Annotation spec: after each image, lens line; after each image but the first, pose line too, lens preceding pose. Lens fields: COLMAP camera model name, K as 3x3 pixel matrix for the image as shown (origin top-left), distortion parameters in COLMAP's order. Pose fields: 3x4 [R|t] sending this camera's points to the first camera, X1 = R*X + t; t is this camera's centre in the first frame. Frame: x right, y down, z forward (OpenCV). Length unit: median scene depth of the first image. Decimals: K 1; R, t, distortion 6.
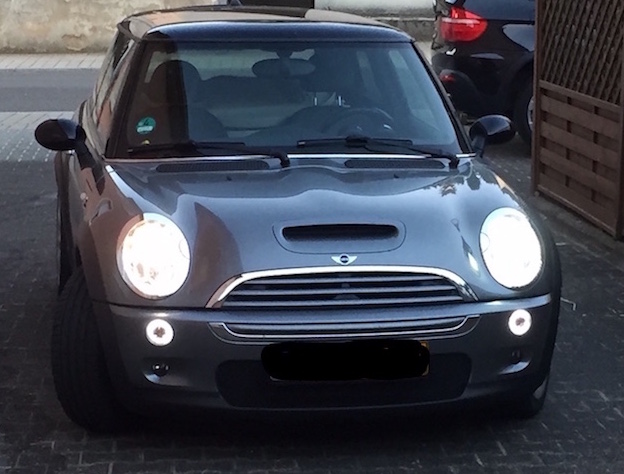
lens RADIAL K [[1766.5, 0, 312.8], [0, 1766.5, 236.6], [0, 0, 1]] dist [-0.313586, 0.000000]
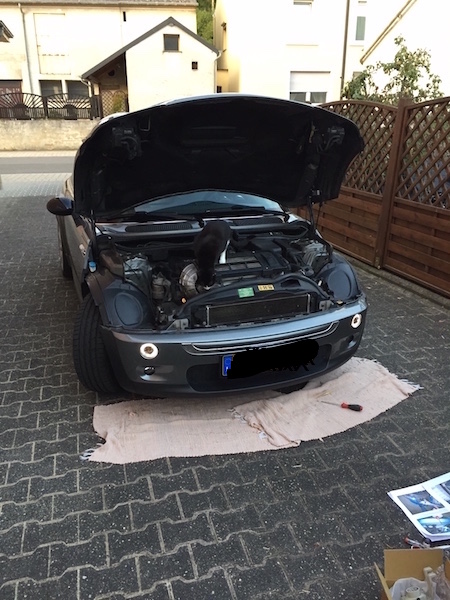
lens RADIAL K [[509.3, 0, 225.3], [0, 509.3, 302.1], [0, 0, 1]] dist [0.011109, -0.001270]
pose [[0.982704, -0.057714, 0.175959, -0.095664], [0.024109, 0.981980, 0.187439, -0.068269], [-0.183606, -0.179955, 0.966388, 0.552316]]
